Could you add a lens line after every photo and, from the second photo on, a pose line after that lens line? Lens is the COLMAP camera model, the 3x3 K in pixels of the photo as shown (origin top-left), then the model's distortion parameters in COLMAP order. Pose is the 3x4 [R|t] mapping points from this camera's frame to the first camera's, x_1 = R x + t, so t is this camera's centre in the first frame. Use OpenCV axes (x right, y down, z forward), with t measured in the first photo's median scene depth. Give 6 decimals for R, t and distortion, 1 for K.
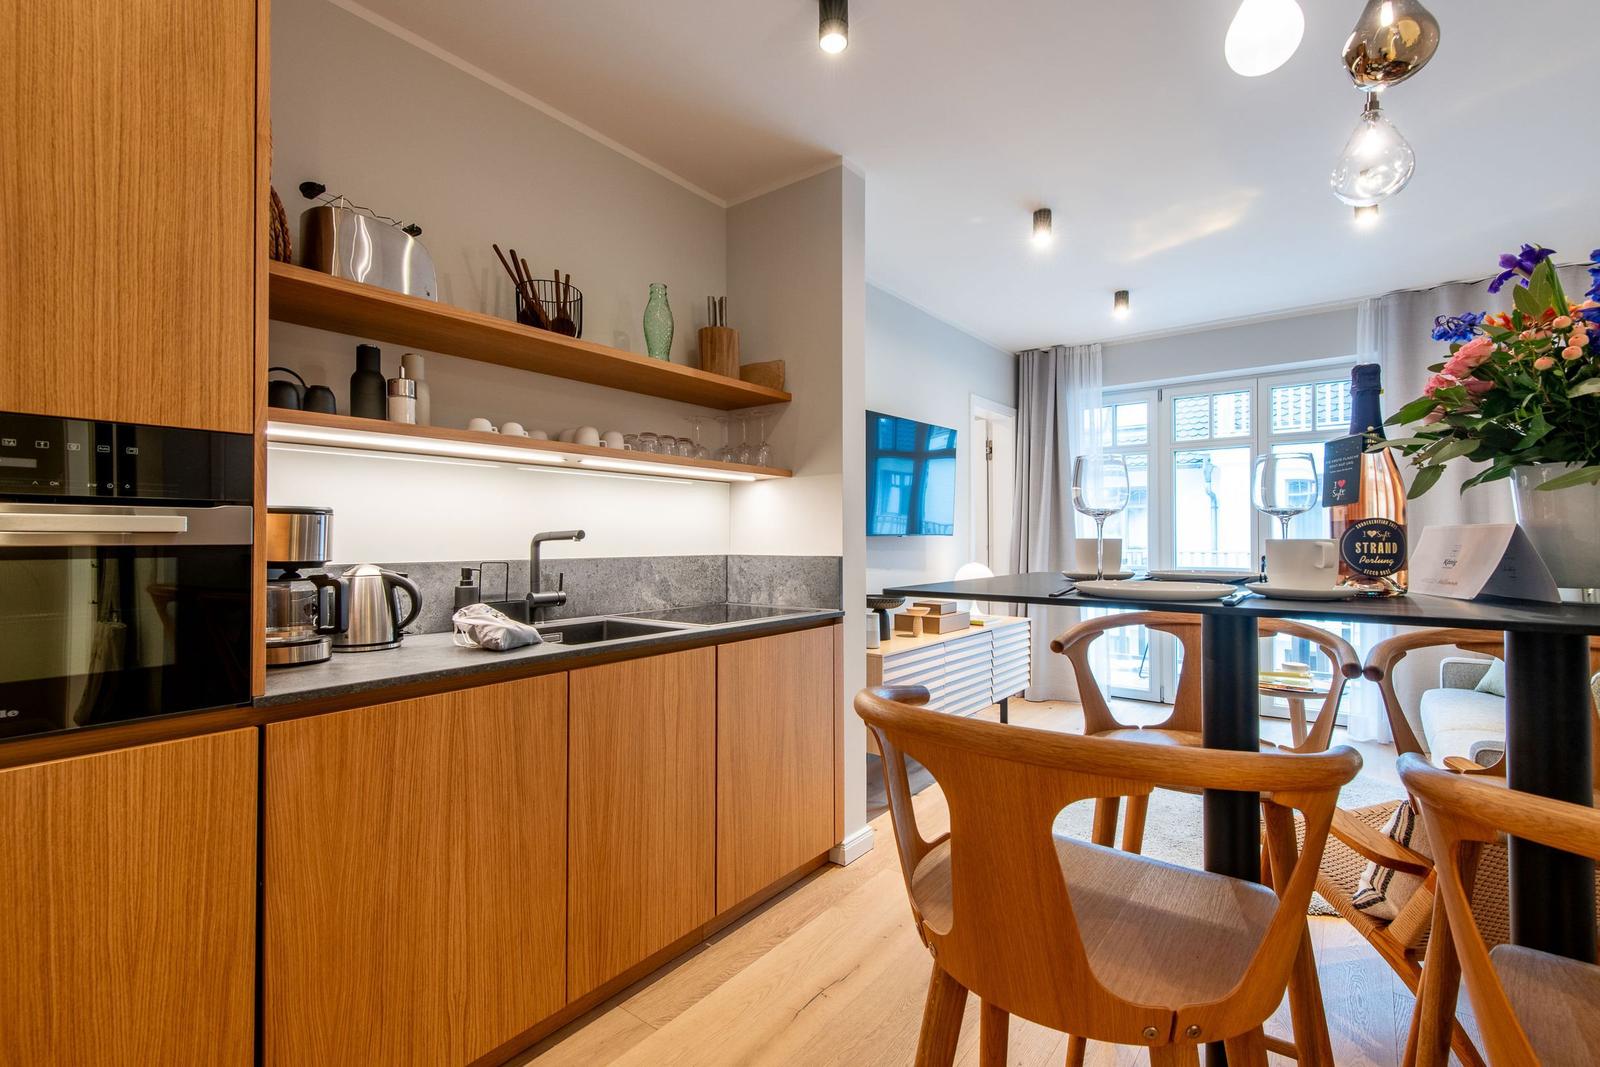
lens RADIAL K [[714.3, 0, 803.7], [0, 714.3, 526.6], [0, 0, 1]] dist [0.024022, -0.015584]
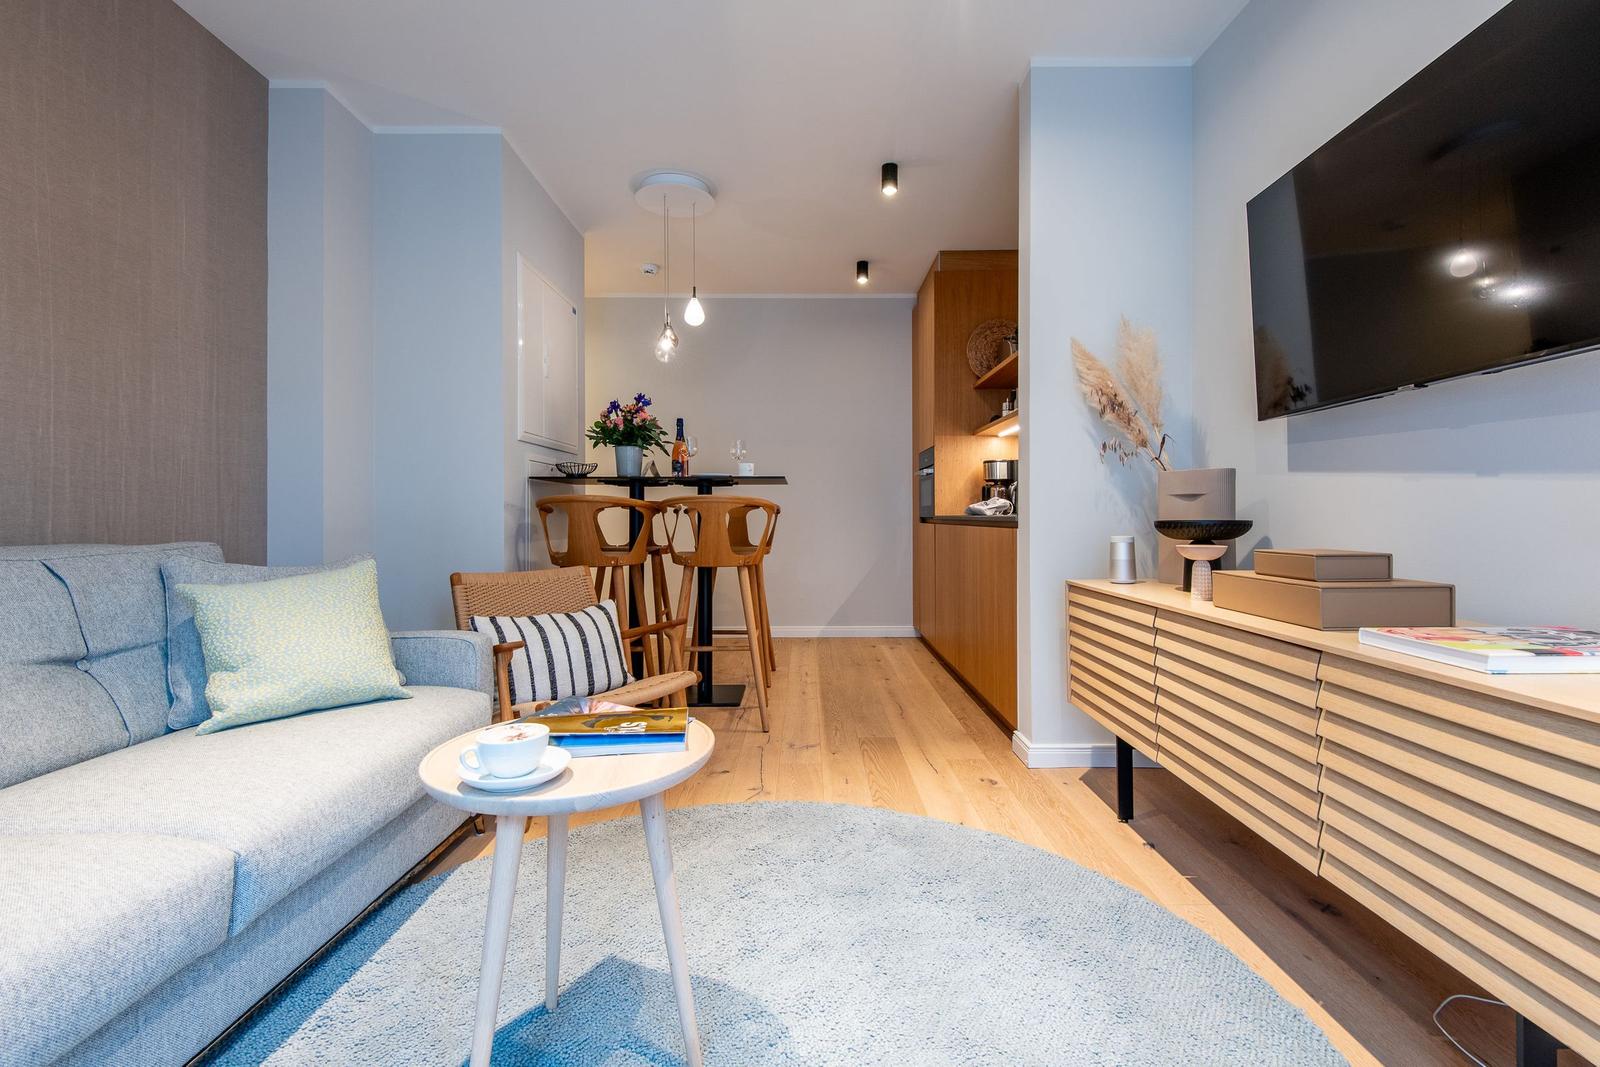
lens RADIAL K [[721.3, 0, 804.7], [0, 721.3, 514.5], [0, 0, 1]] dist [0.001972, -0.000052]
pose [[-0.787392, 0.005894, -0.616425, 1.268272], [0.016126, 0.999809, -0.011039, 0.160918], [0.616242, -0.018632, -0.787336, 2.174631]]
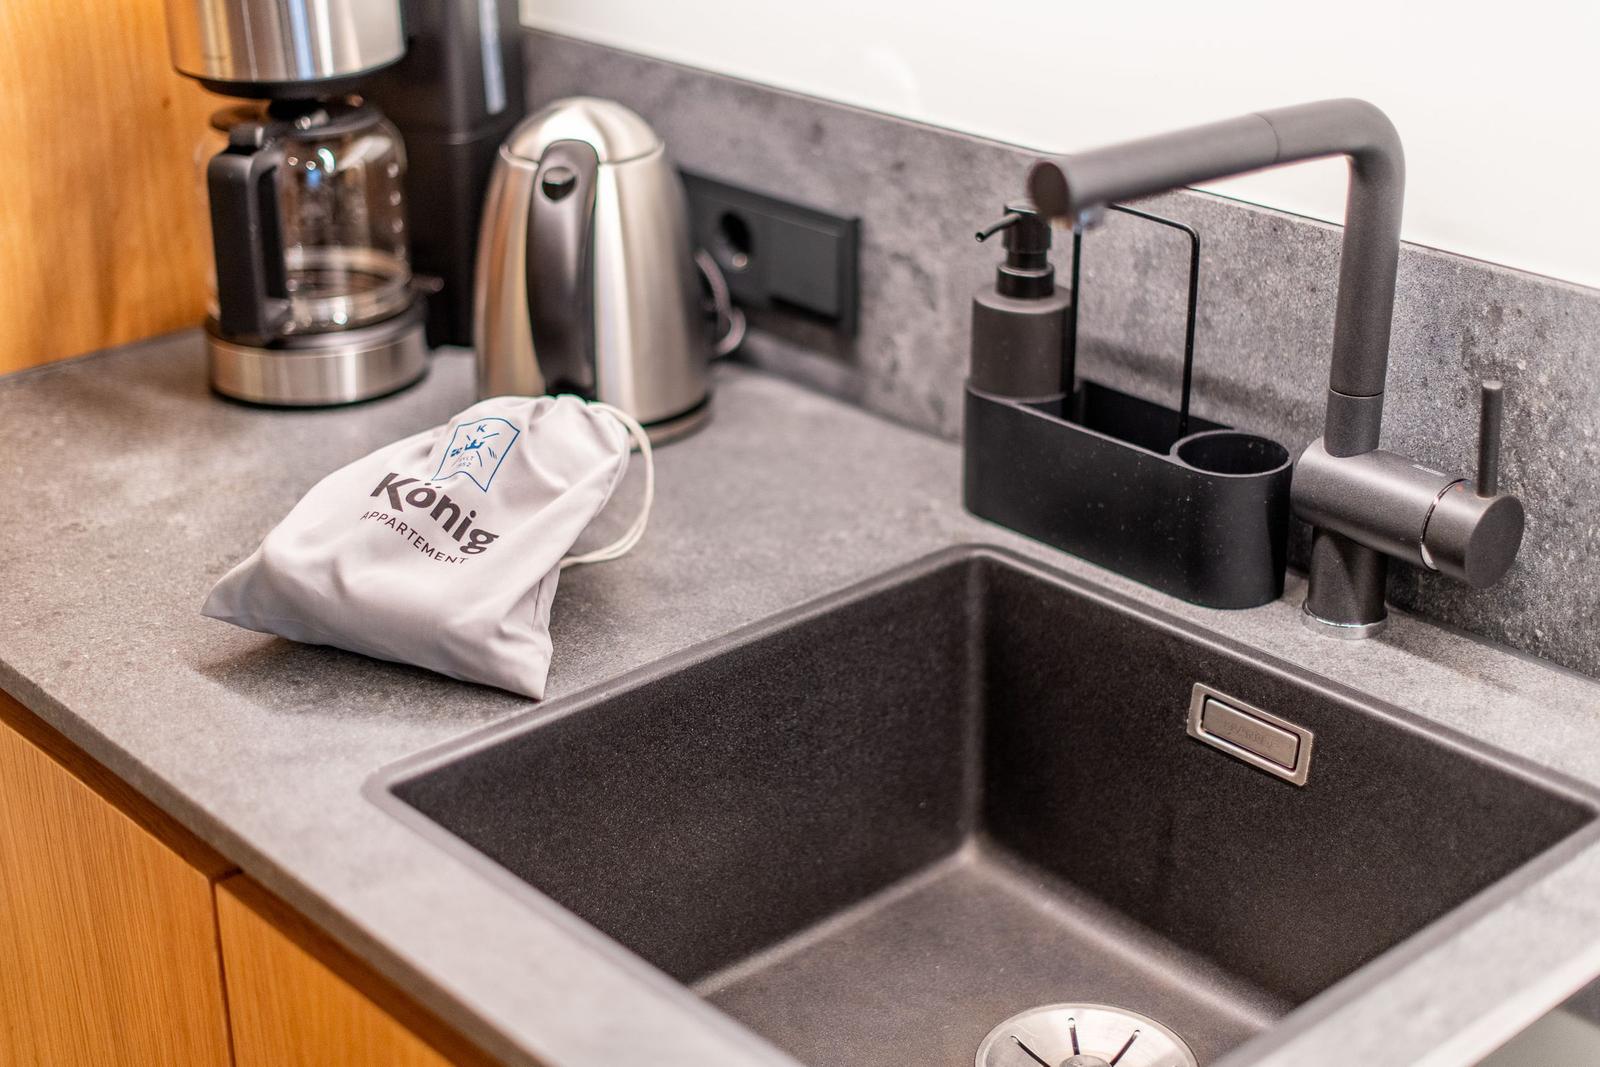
lens RADIAL K [[2384.0, 0, 800.0], [0, 2384.0, 533.5], [0, 0, 1]] dist [-0.028336, -0.043253]
pose [[-0.174795, 0.396301, -0.901328, 0.167254], [0.023328, 0.916831, 0.398593, -0.125962], [0.984329, 0.048646, -0.169502, 1.095521]]
